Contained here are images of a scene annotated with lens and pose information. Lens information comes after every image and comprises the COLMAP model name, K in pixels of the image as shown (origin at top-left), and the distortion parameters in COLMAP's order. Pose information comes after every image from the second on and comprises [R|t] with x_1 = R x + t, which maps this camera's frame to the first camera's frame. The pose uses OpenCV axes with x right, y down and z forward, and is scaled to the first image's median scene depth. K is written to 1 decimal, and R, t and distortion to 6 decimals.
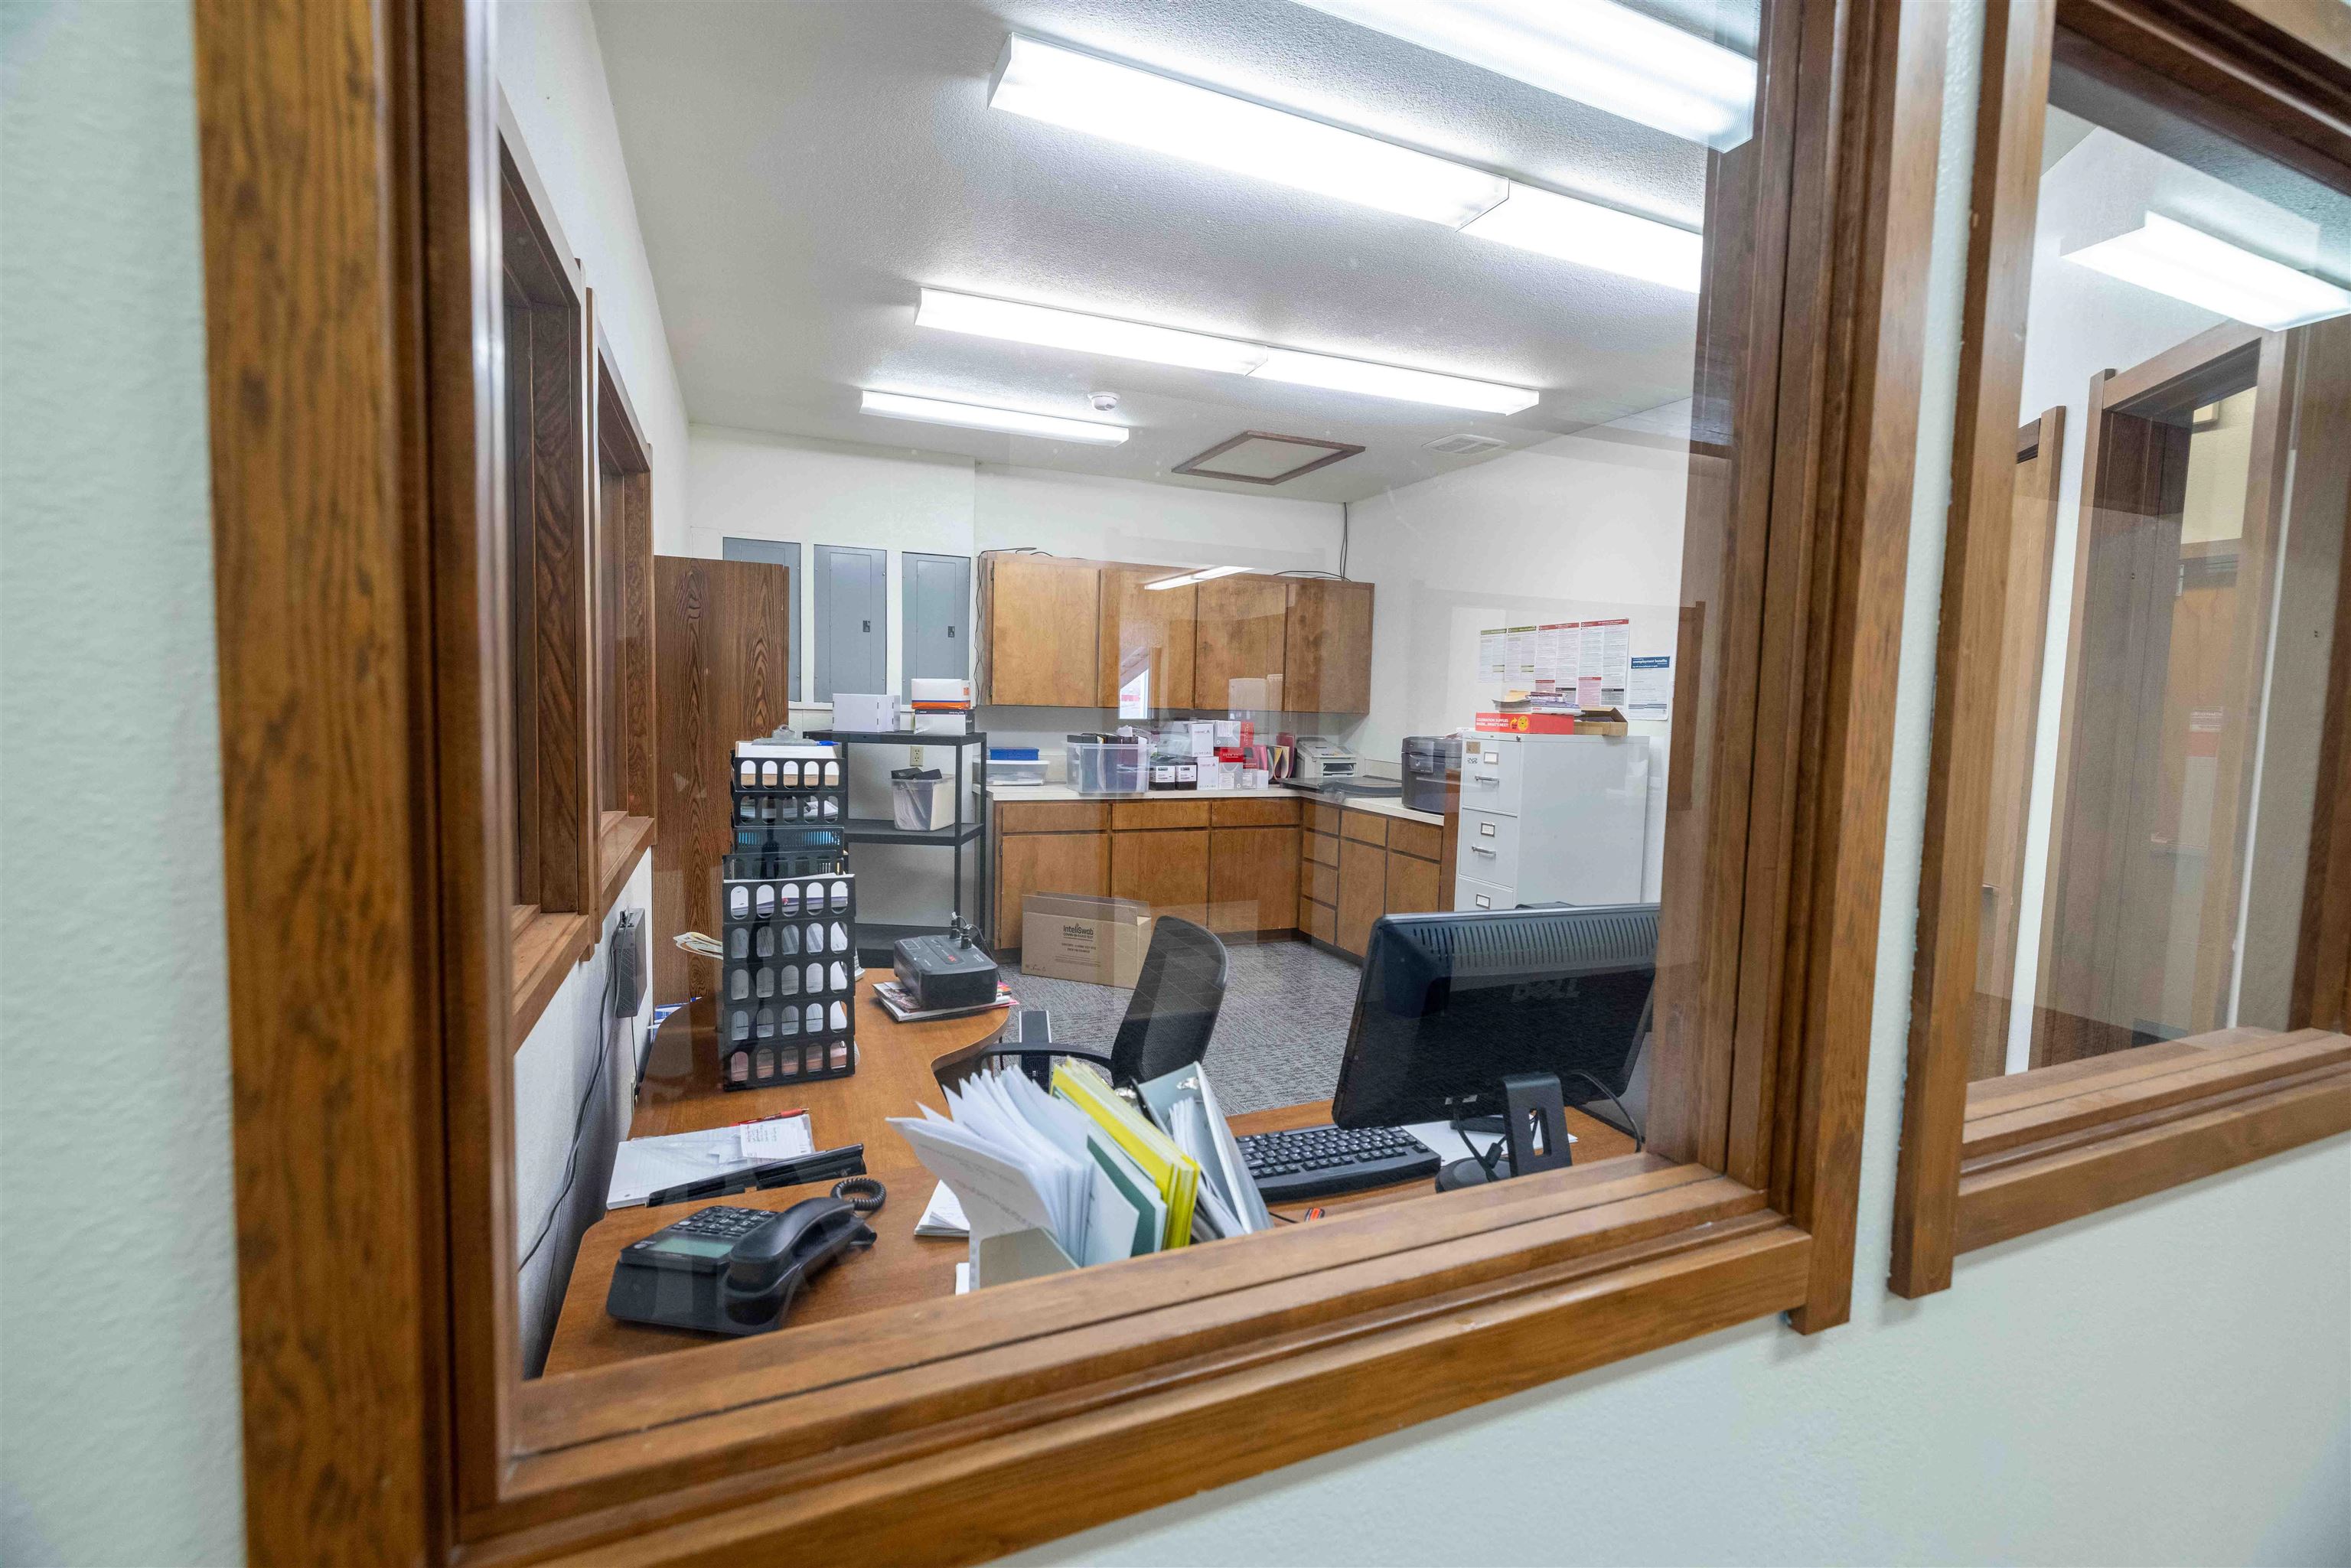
lens RADIAL K [[984.9, 0, 1171.1], [0, 984.9, 767.9], [0, 0, 1]] dist [-0.001020, -0.000458]
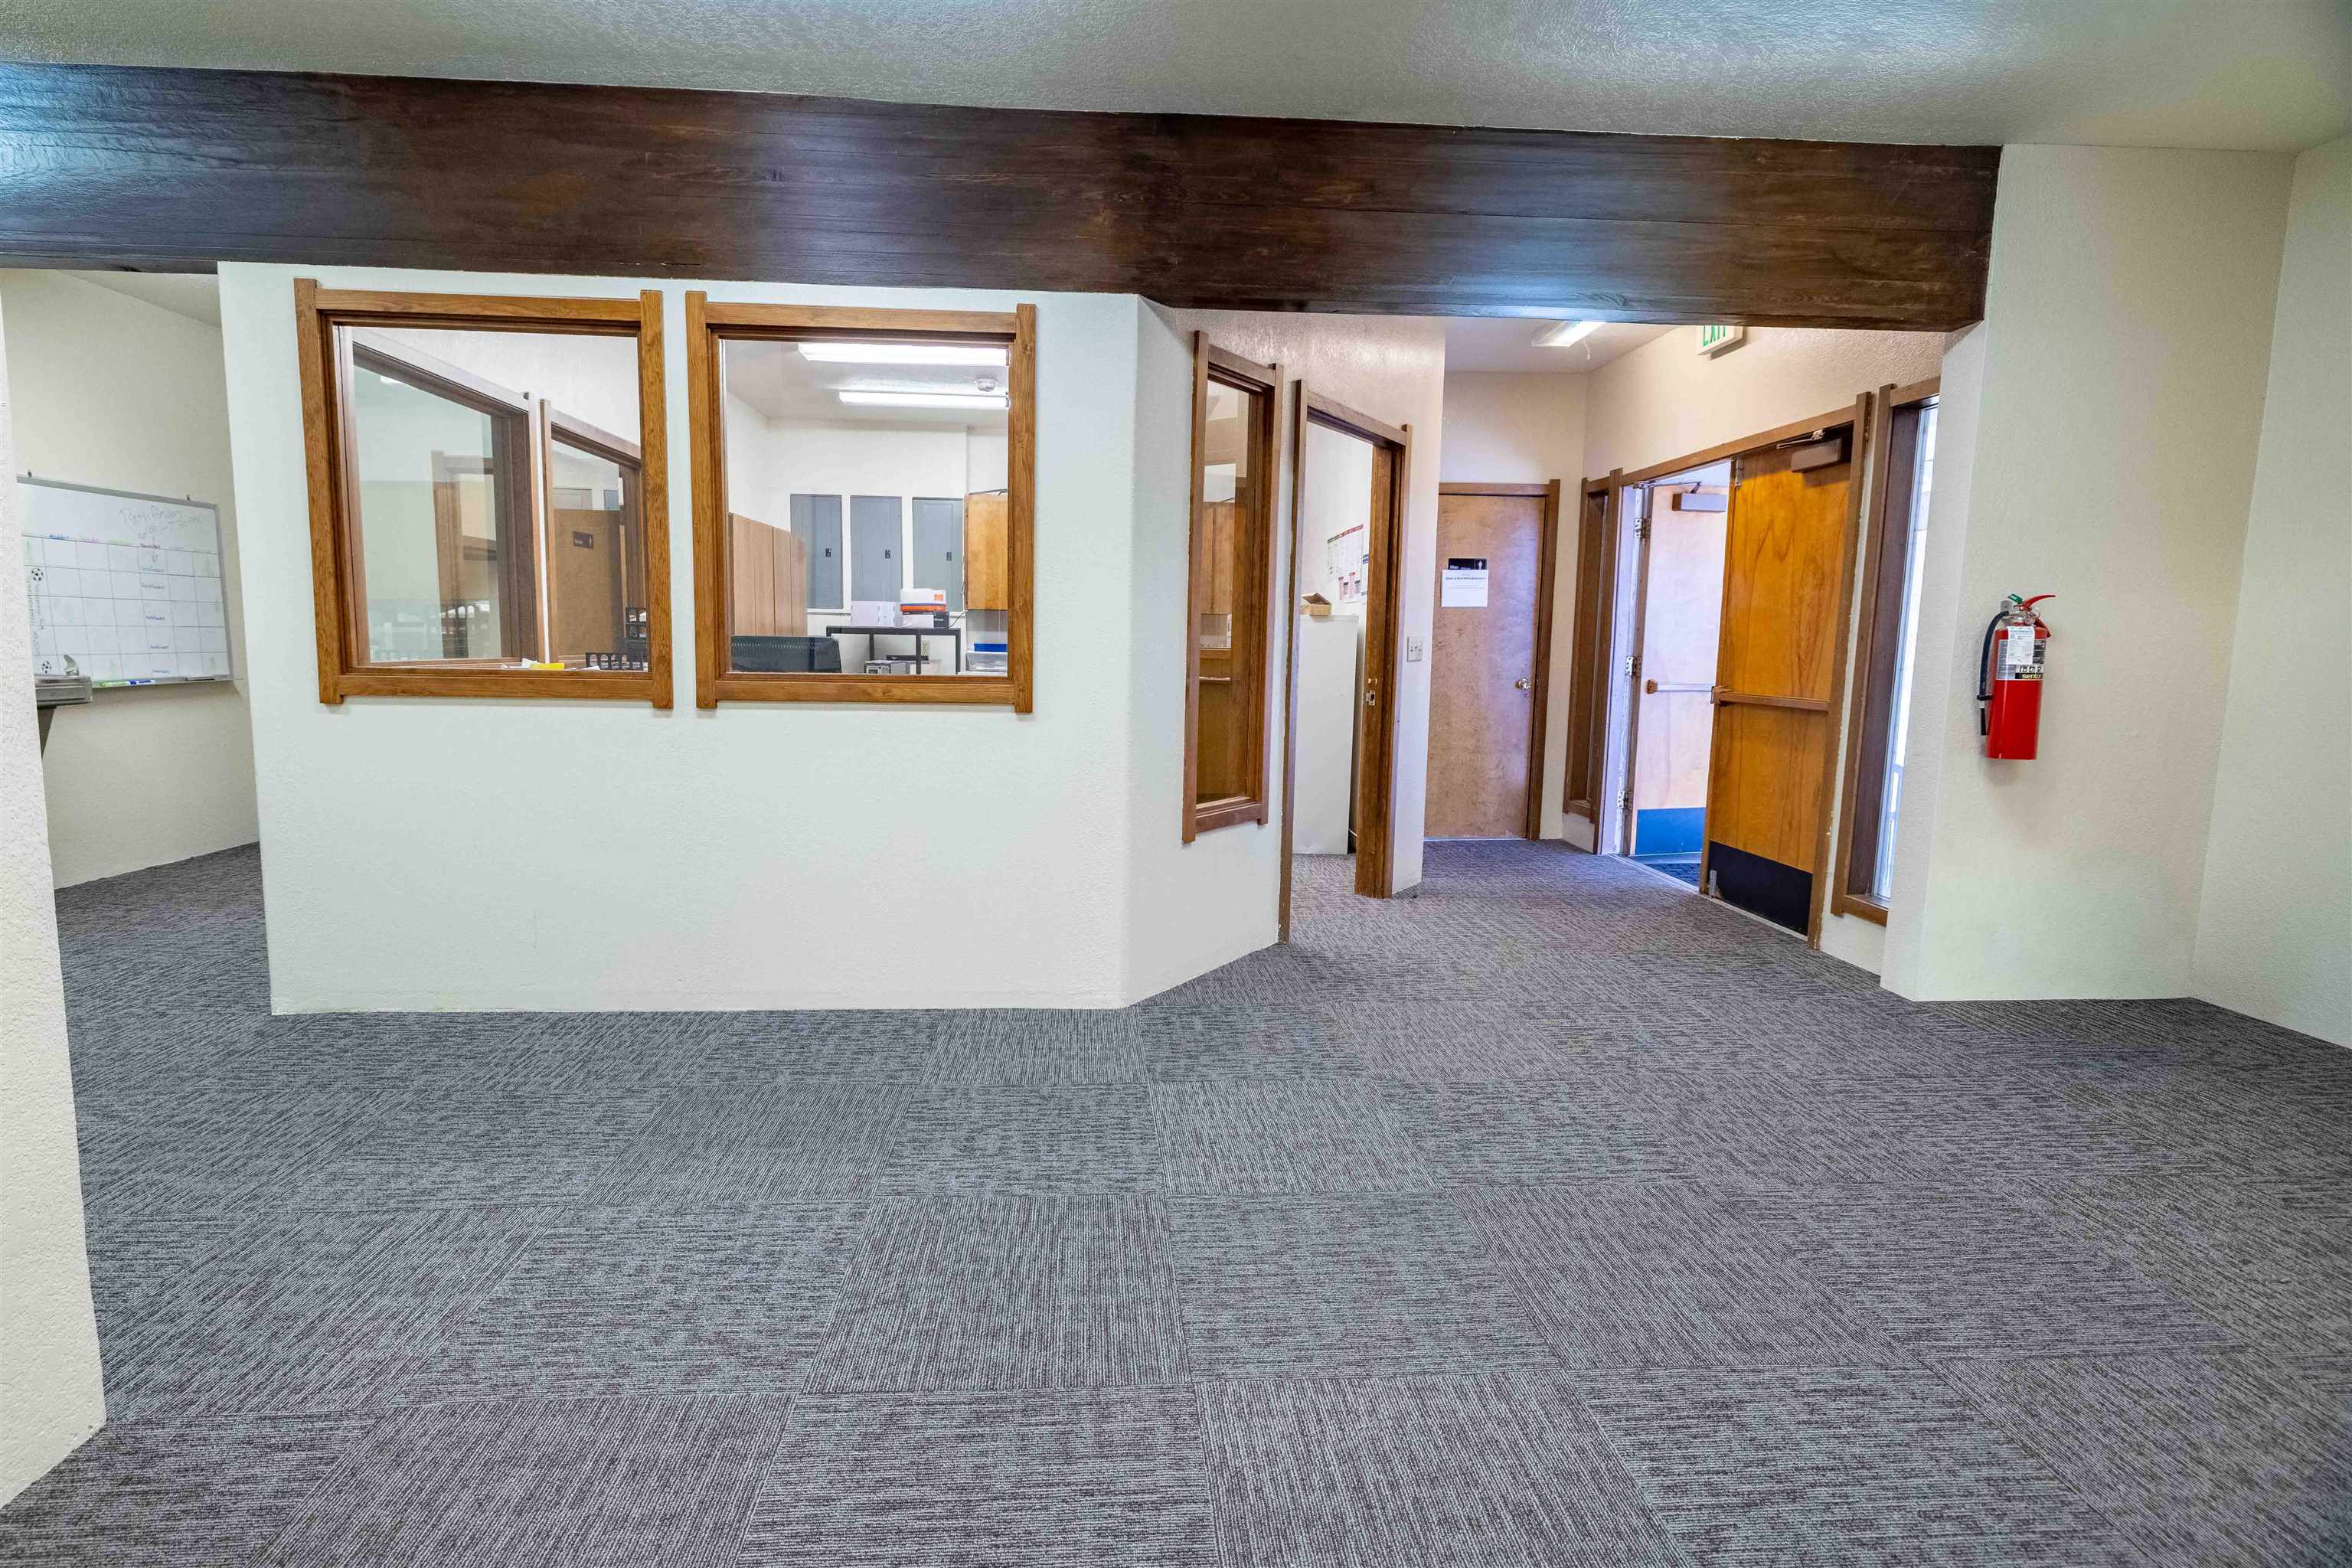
lens RADIAL K [[1135.7, 0, 1176.3], [0, 1135.7, 773.5], [0, 0, 1]] dist [-0.000670, 0.000595]
pose [[0.942779, 0.028246, -0.332220, 0.631806], [-0.015702, 0.999061, 0.040385, 0.097012], [0.333049, -0.032858, 0.942337, -0.388091]]
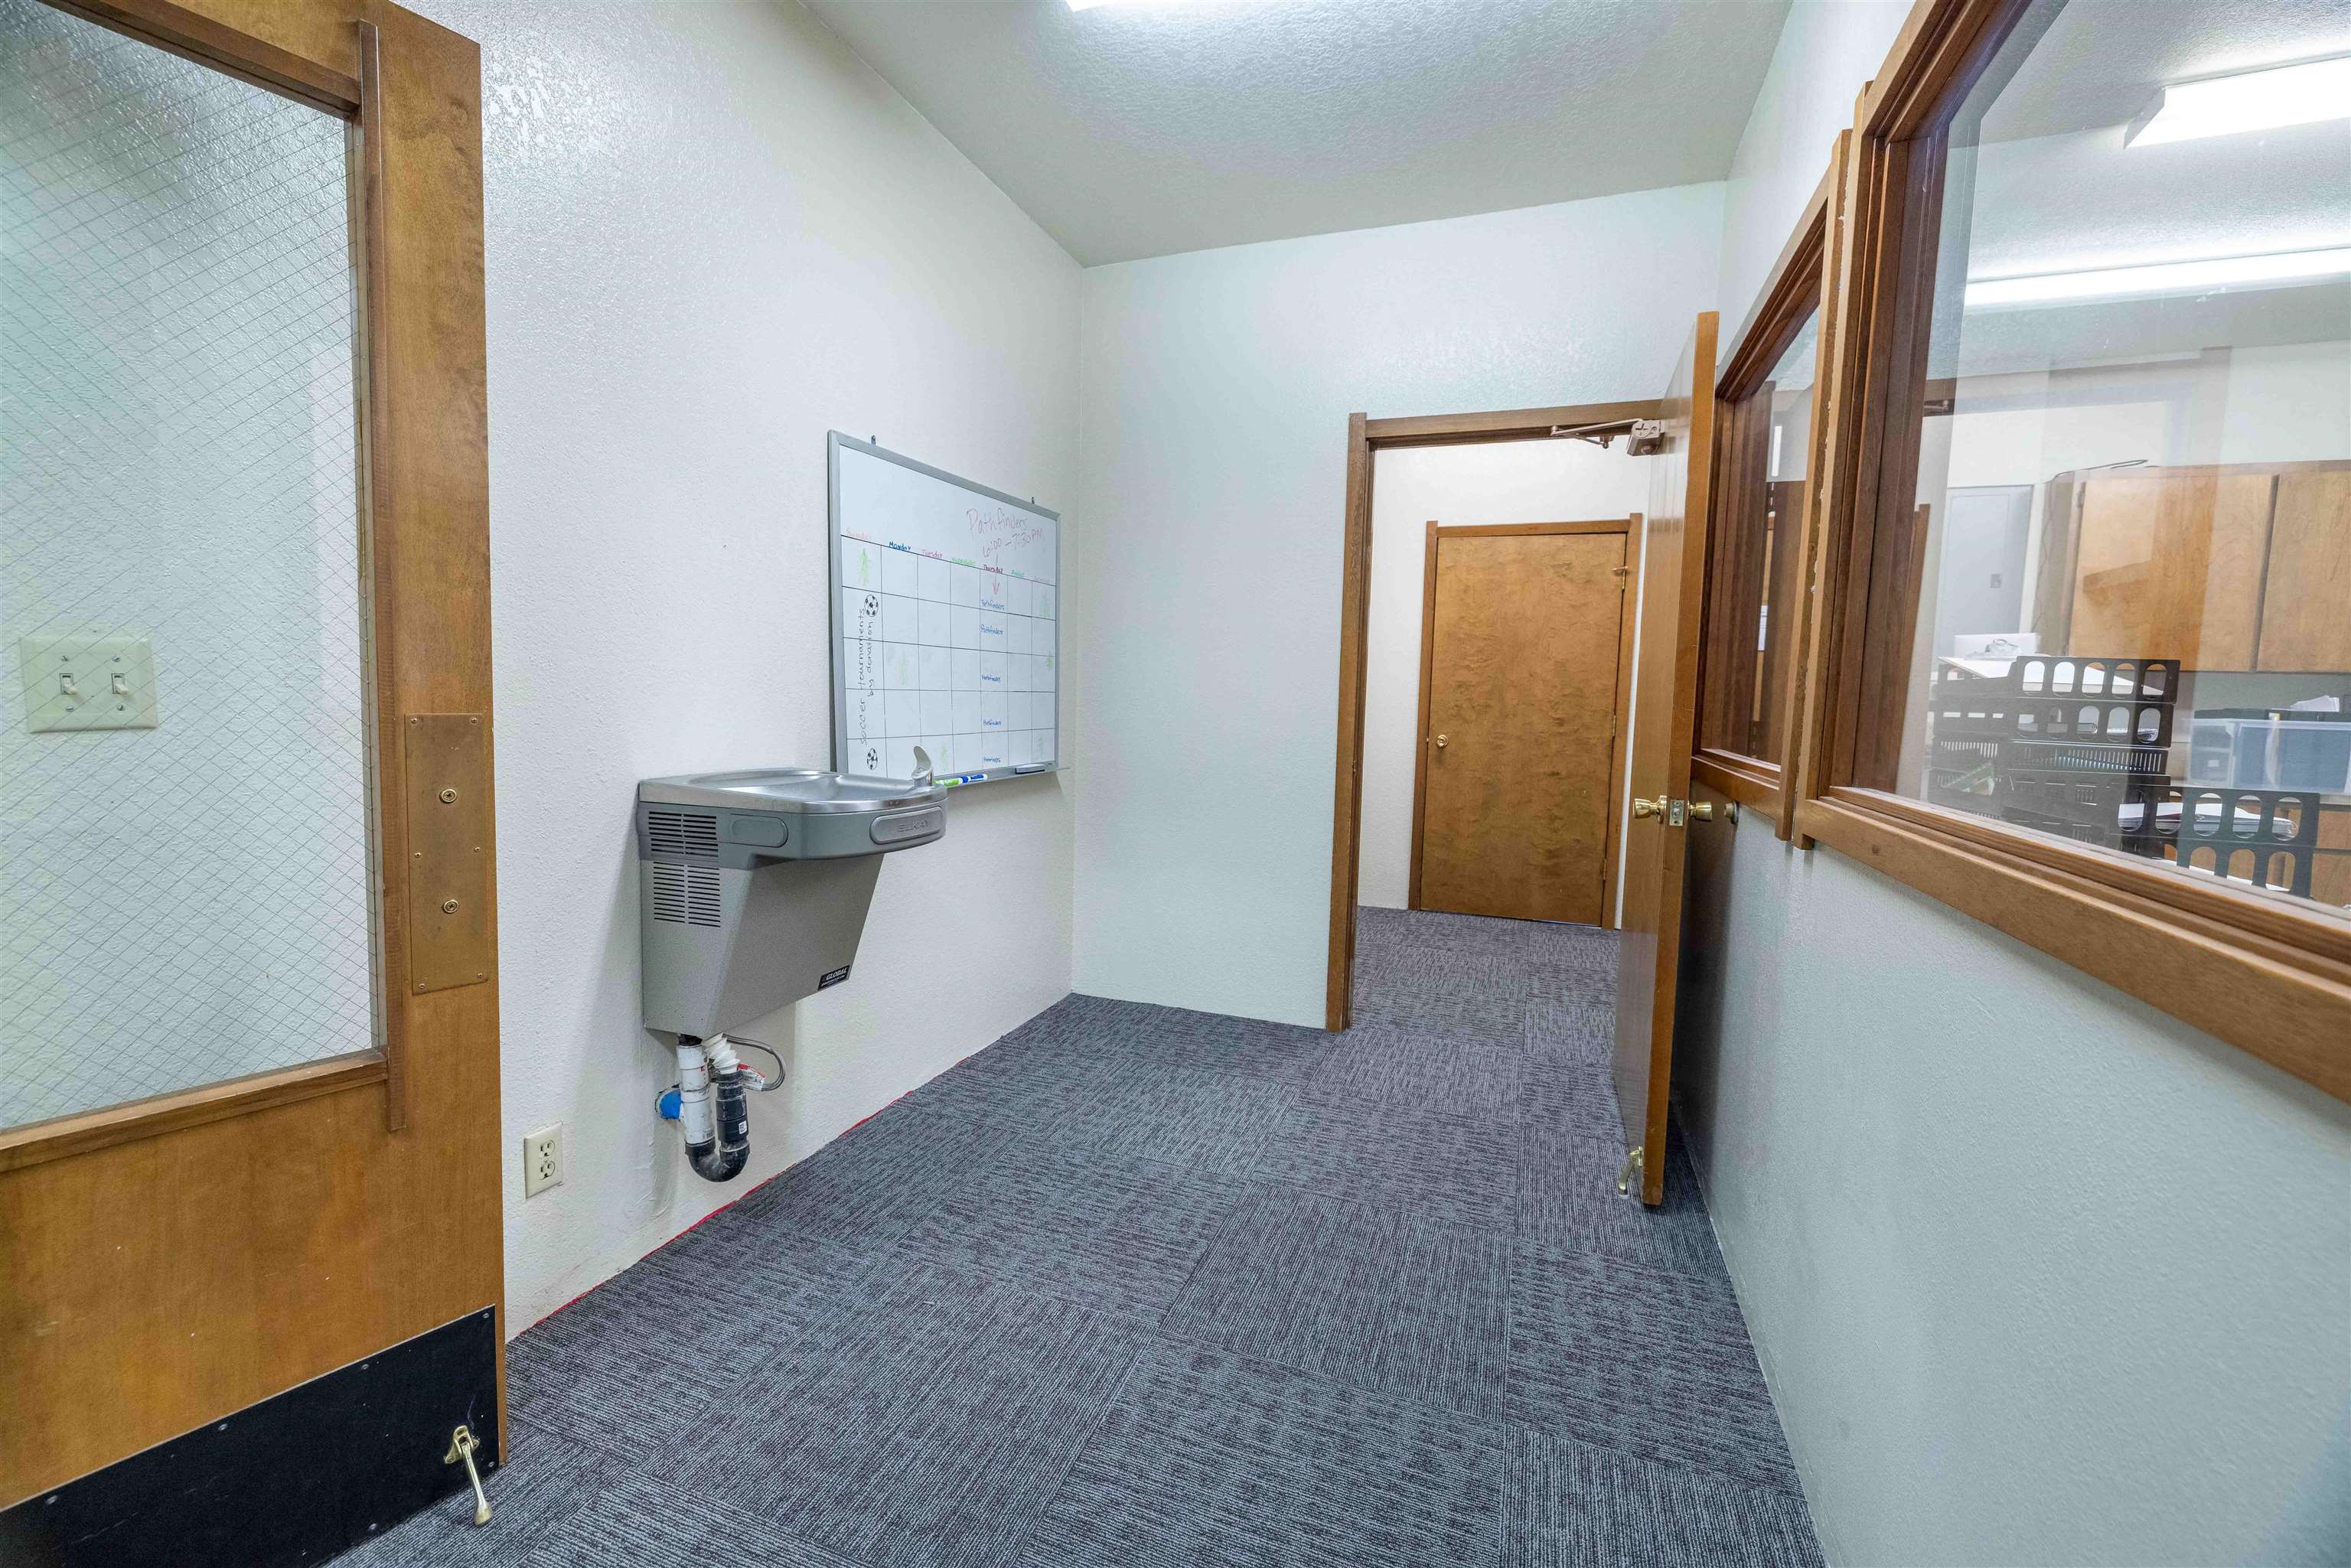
lens RADIAL K [[984.9, 0, 1163.2], [0, 984.9, 773.9], [0, 0, 1]] dist [-0.001020, -0.000458]
pose [[0.721748, 0.053770, -0.690064, -0.162336], [-0.059377, 0.998113, 0.015670, 0.050415], [0.689604, 0.029664, 0.723578, -0.048219]]
